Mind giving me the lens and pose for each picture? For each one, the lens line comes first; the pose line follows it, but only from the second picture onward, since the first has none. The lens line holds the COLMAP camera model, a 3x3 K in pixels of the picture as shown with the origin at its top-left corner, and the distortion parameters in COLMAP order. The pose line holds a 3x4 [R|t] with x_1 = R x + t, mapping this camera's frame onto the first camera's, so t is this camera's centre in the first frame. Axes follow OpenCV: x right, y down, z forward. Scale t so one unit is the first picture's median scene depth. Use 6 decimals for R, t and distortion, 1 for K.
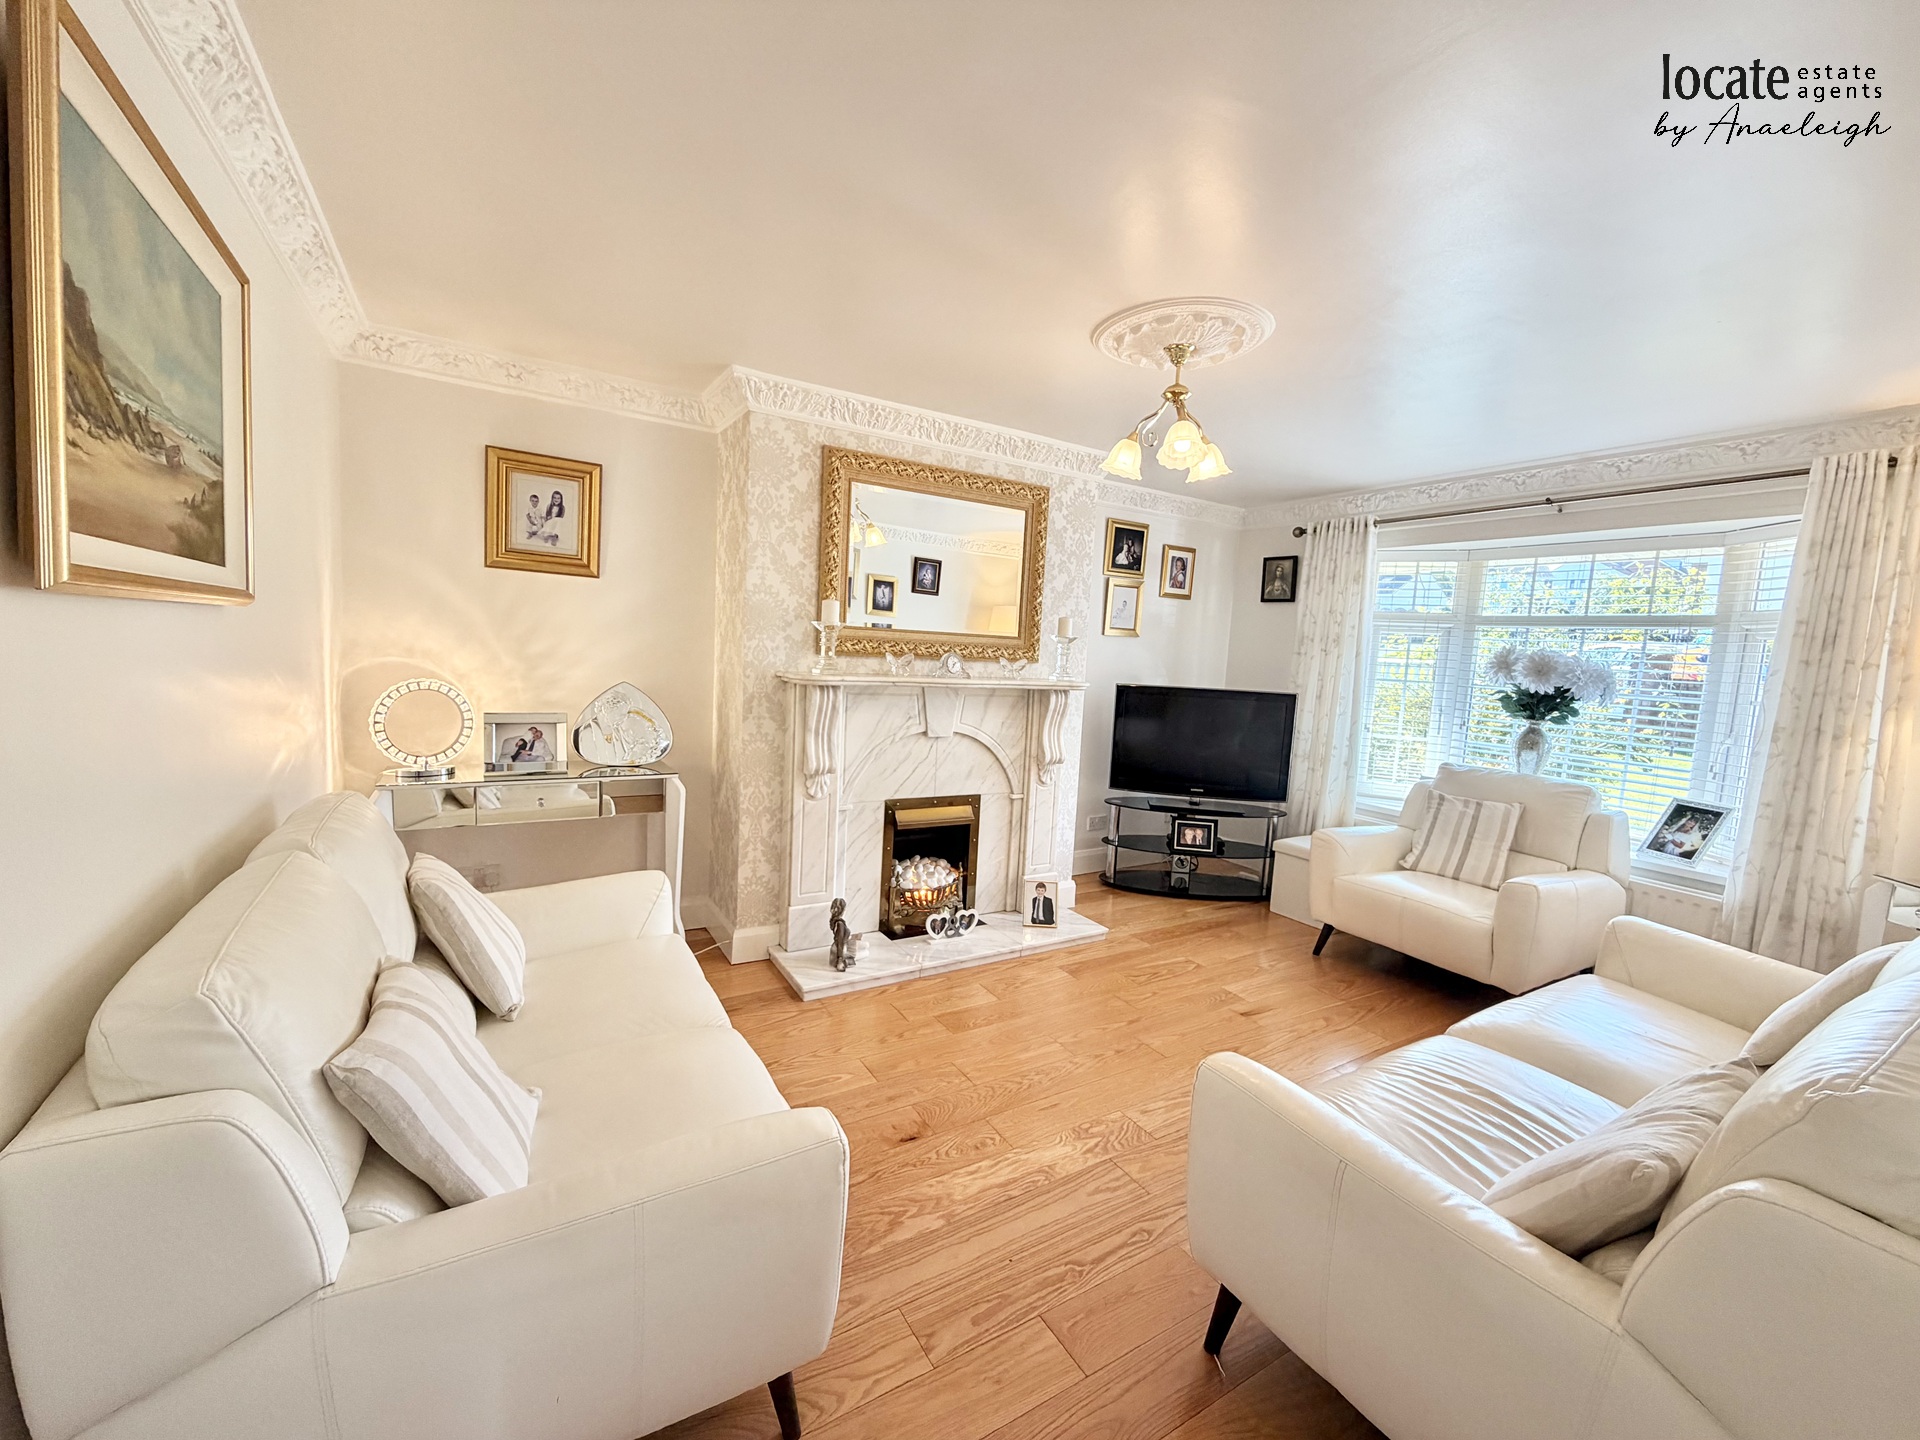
lens RADIAL K [[765.5, 0, 953.6], [0, 765.5, 725.2], [0, 0, 1]] dist [-0.001657, -0.000107]
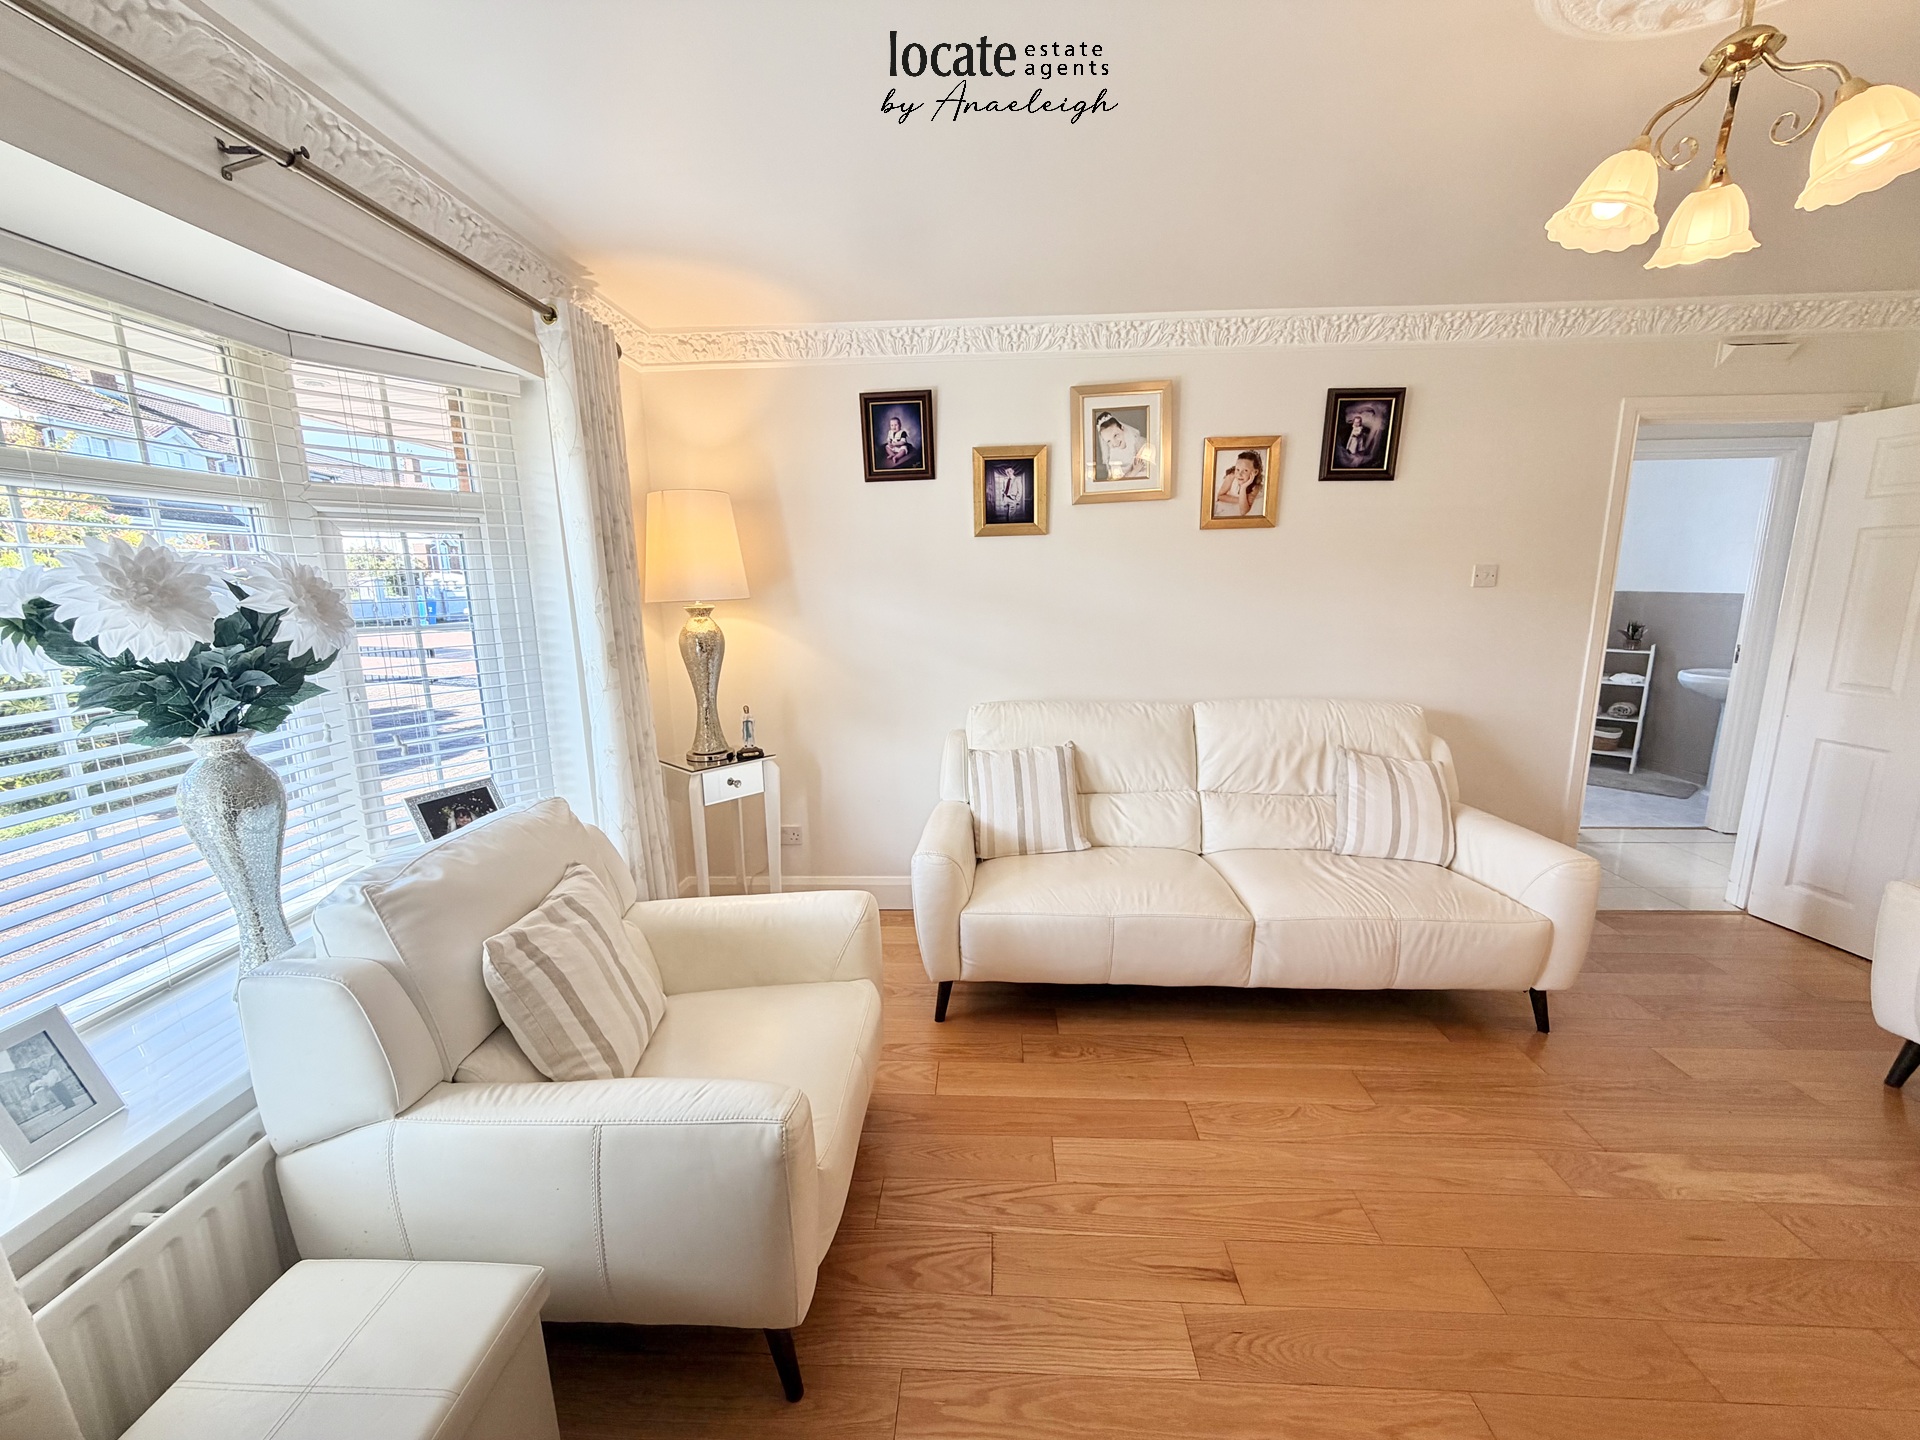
lens RADIAL K [[765.5, 0, 953.6], [0, 765.5, 725.2], [0, 0, 1]] dist [-0.001657, -0.000107]
pose [[-0.832451, -0.140159, 0.536079, 0.253894], [0.028308, 0.955459, 0.293764, -0.122353], [-0.553375, 0.259719, -0.791405, 1.169673]]
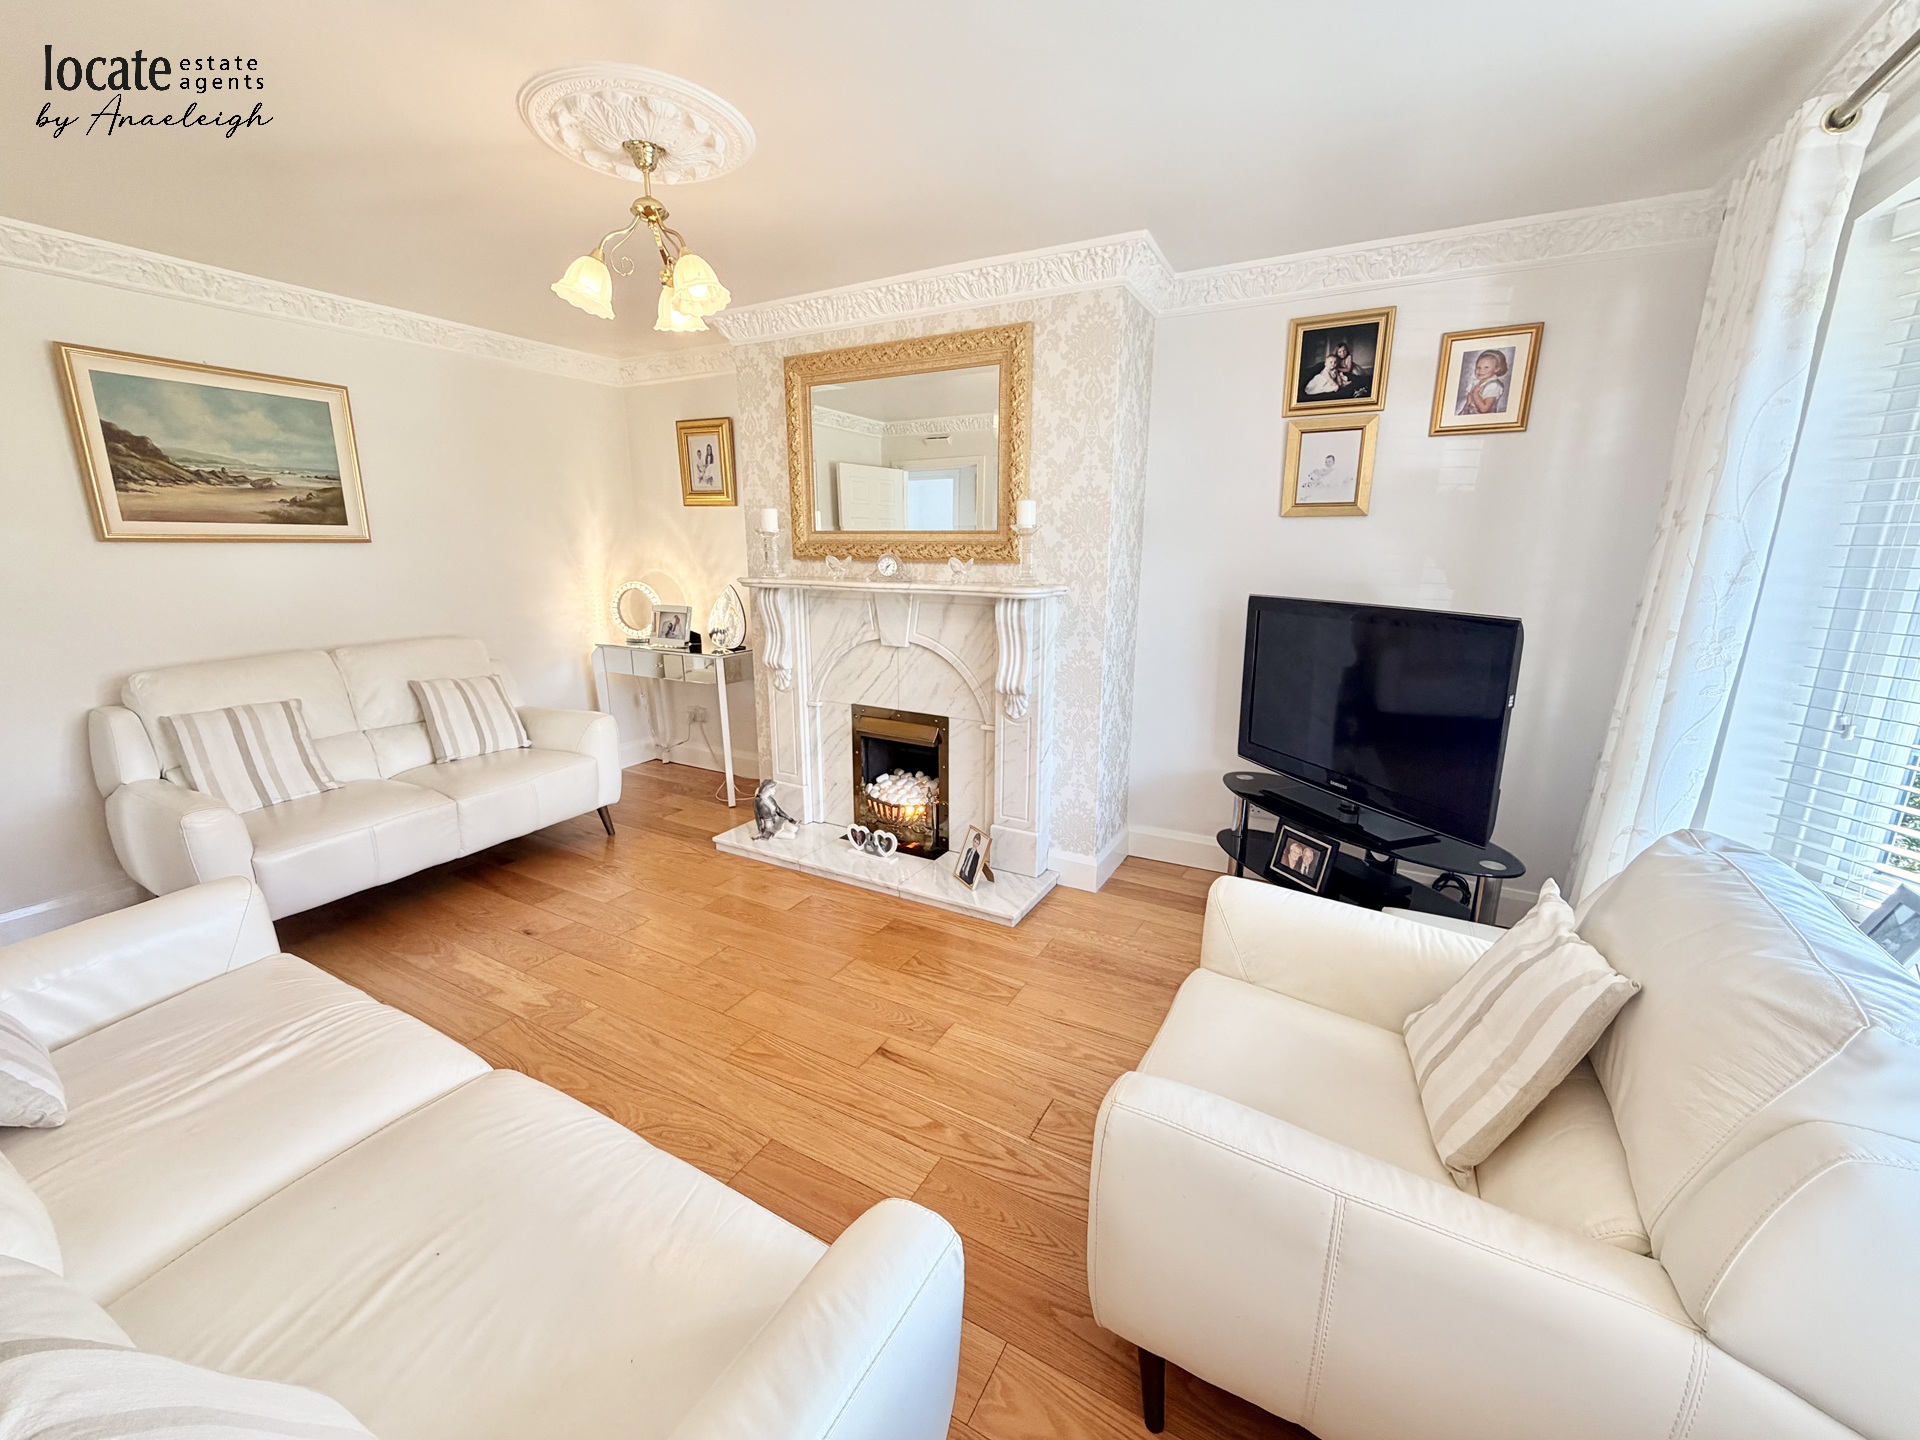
lens RADIAL K [[765.5, 0, 953.6], [0, 765.5, 725.2], [0, 0, 1]] dist [-0.001657, -0.000107]
pose [[0.498314, 0.154999, -0.853029, 0.803851], [-0.065688, 0.987811, 0.141117, -0.025220], [0.864504, -0.014287, 0.502422, 0.574877]]
